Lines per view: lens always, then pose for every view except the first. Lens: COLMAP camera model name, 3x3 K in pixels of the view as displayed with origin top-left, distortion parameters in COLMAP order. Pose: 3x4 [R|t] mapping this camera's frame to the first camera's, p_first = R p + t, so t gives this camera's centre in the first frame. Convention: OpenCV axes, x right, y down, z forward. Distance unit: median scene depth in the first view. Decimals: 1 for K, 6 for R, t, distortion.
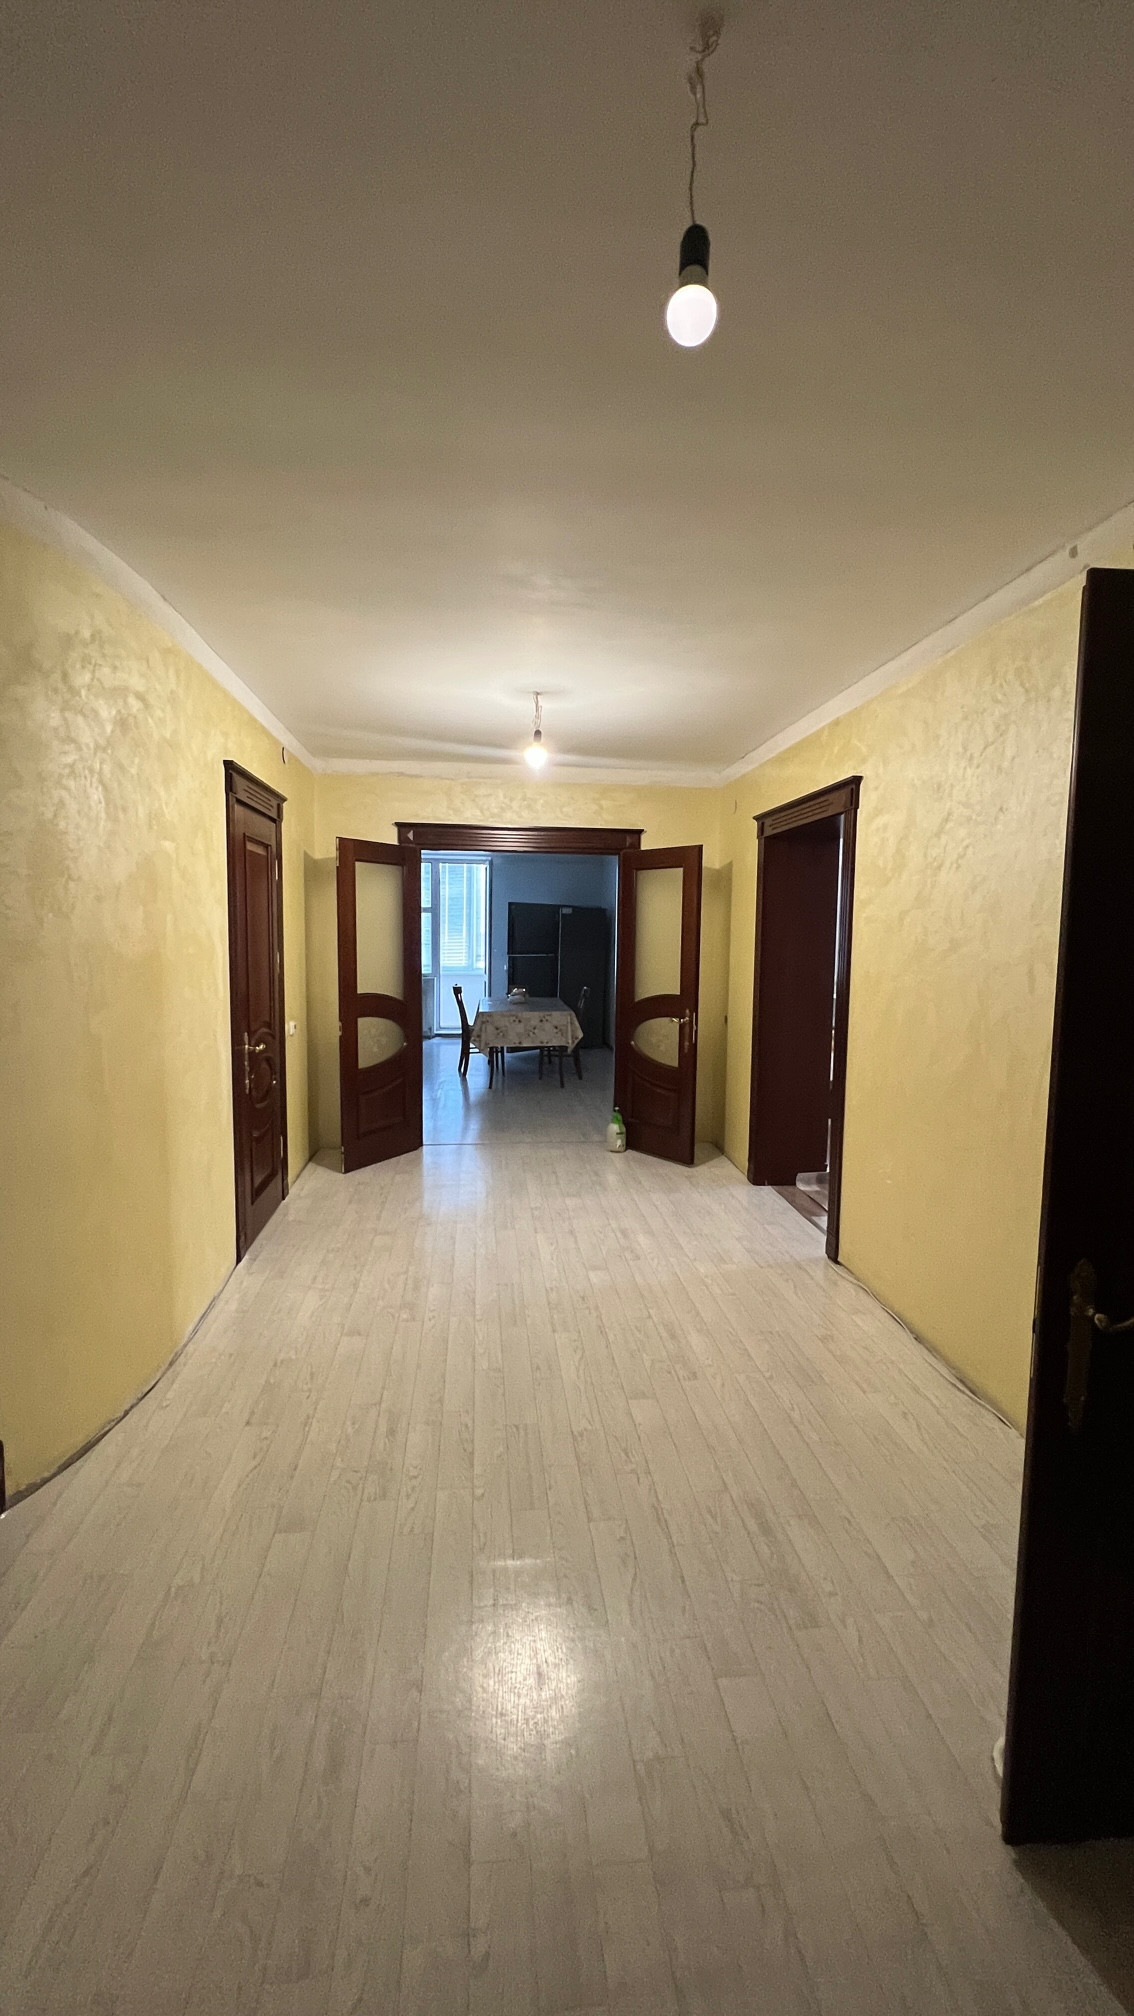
lens RADIAL K [[810.5, 0, 560.4], [0, 810.5, 1009.9], [0, 0, 1]] dist [-0.001174, -0.000405]
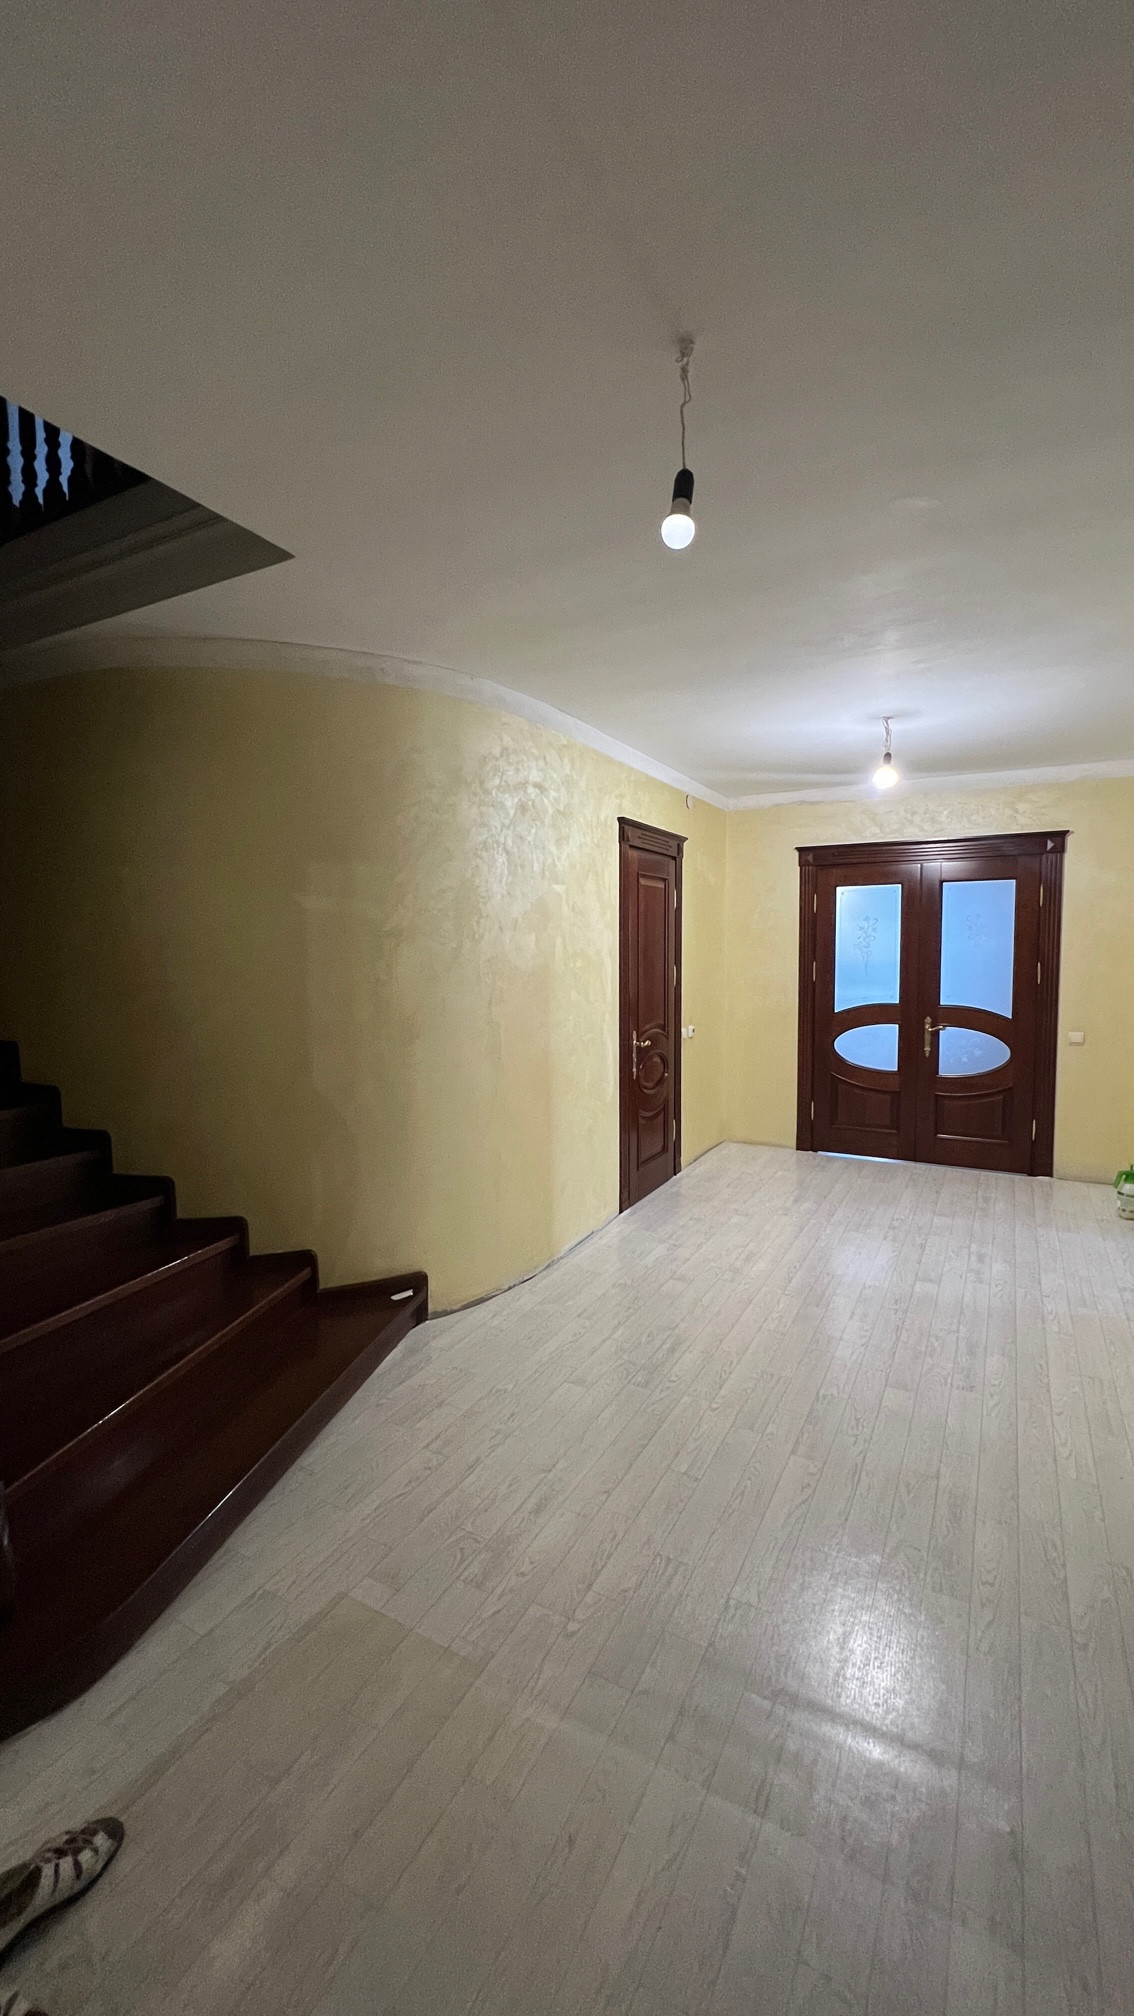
lens RADIAL K [[810.5, 0, 557.3], [0, 810.5, 1016.9], [0, 0, 1]] dist [-0.001174, -0.000405]
pose [[0.815115, 0.031878, -0.578422, 0.312504], [-0.039877, 0.999204, -0.001126, 0.016771], [0.577925, 0.023984, 0.815737, -0.116240]]
